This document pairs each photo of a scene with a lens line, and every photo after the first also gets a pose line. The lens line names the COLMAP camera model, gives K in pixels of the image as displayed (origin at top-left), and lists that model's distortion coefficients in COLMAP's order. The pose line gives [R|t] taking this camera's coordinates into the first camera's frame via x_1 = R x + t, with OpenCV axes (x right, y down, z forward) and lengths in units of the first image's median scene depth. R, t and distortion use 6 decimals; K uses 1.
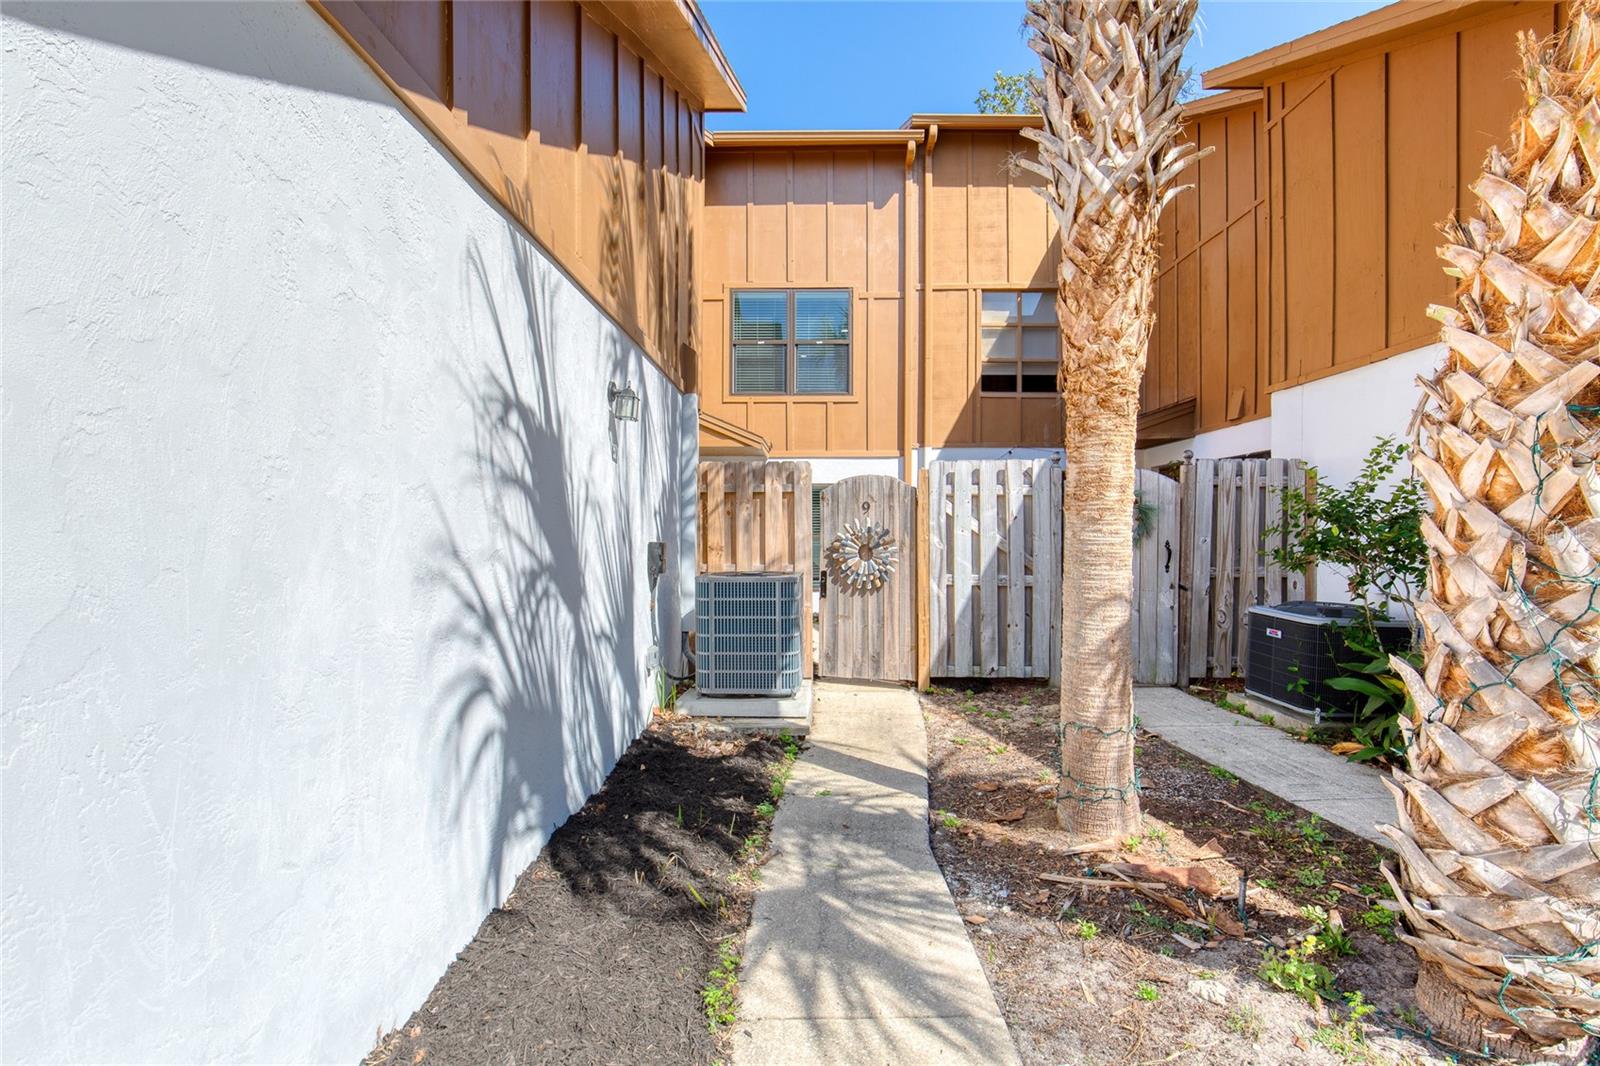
lens RADIAL K [[735.4, 0, 787.8], [0, 735.4, 539.4], [0, 0, 1]] dist [-0.017269, 0.006874]
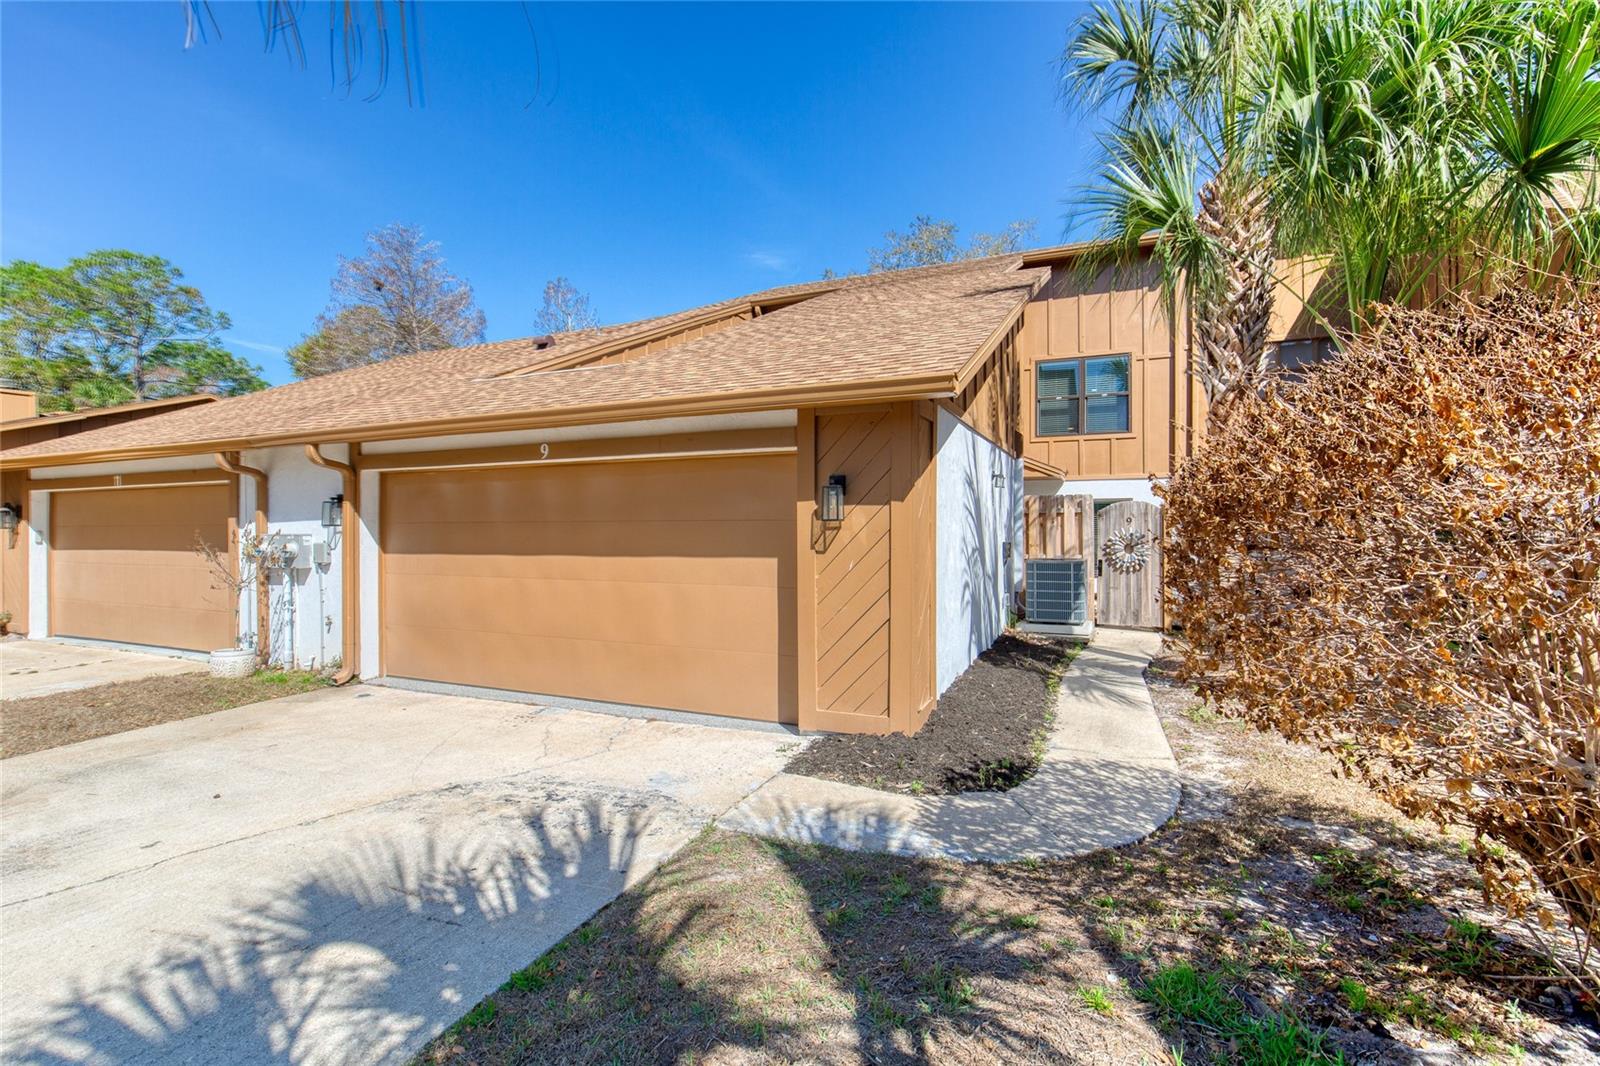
lens RADIAL K [[735.4, 0, 792.5], [0, 735.4, 535.4], [0, 0, 1]] dist [-0.017269, 0.006874]
pose [[0.929886, 0.001348, -0.367846, 0.009594], [-0.003410, 0.999982, -0.004955, -0.000934], [0.367833, 0.005862, 0.929874, -0.820115]]
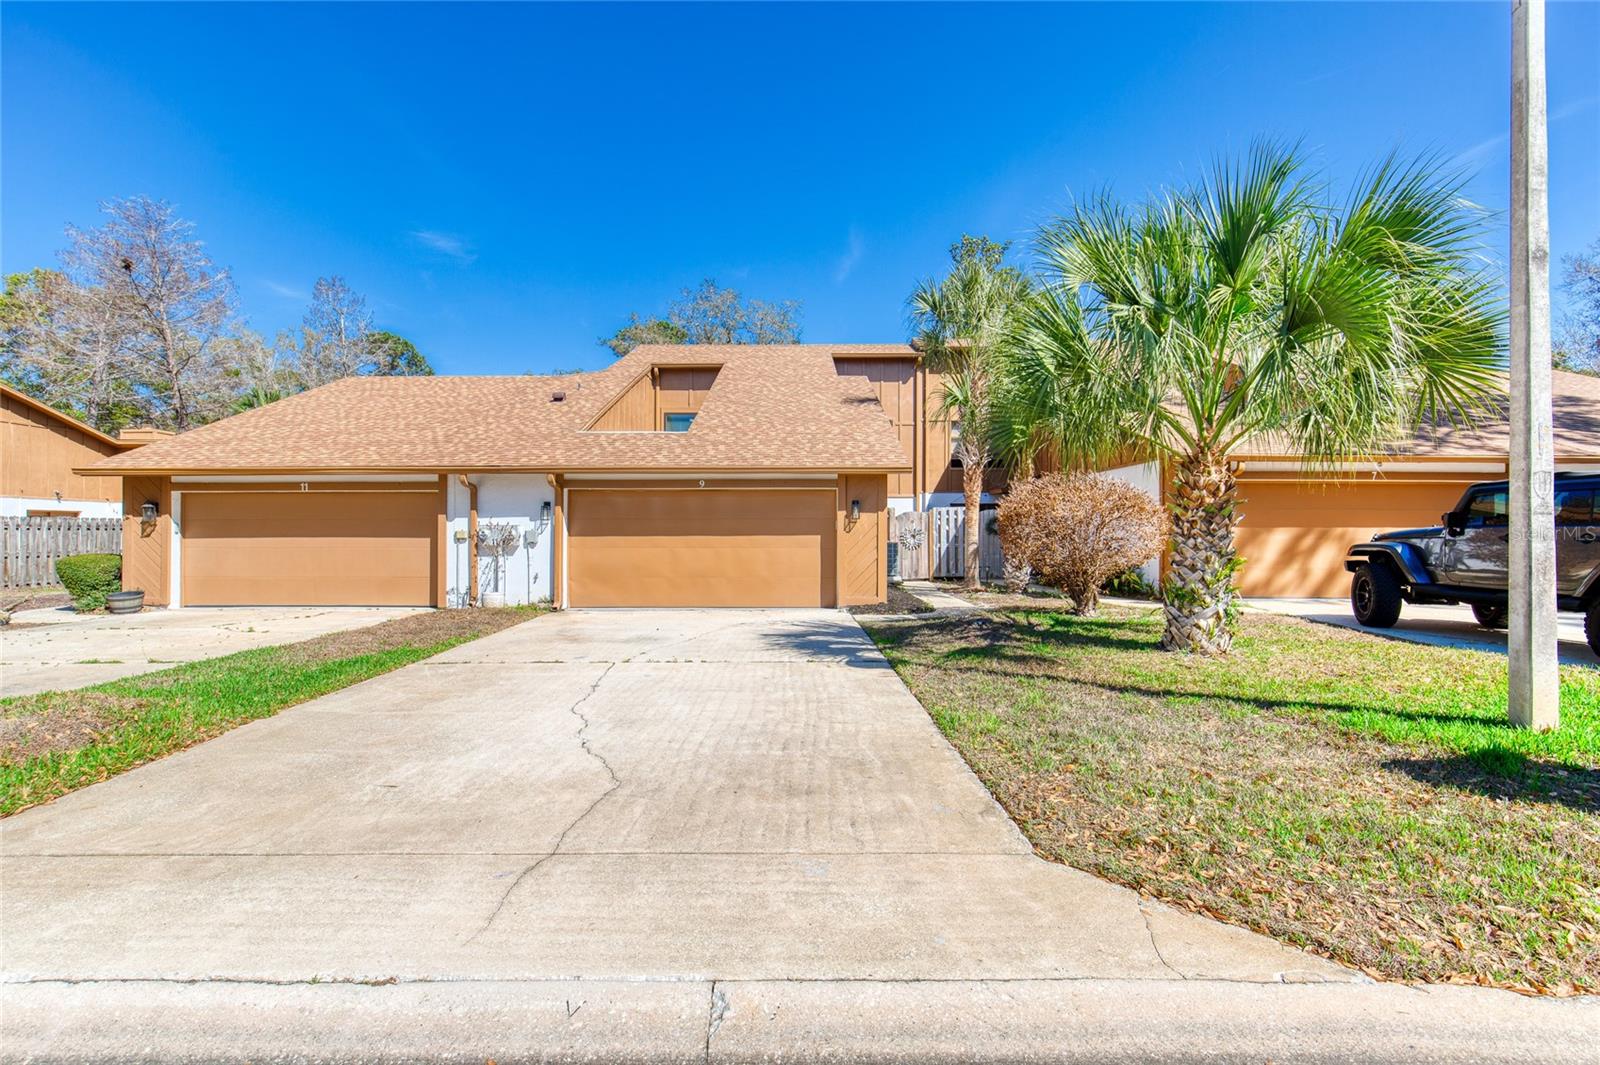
lens RADIAL K [[735.4, 0, 787.9], [0, 735.4, 532.2], [0, 0, 1]] dist [-0.017269, 0.006874]
pose [[0.999520, 0.000168, 0.030986, -0.521232], [0.000324, 0.999874, -0.015855, 0.048366], [-0.030985, 0.015857, 0.999394, -2.103849]]
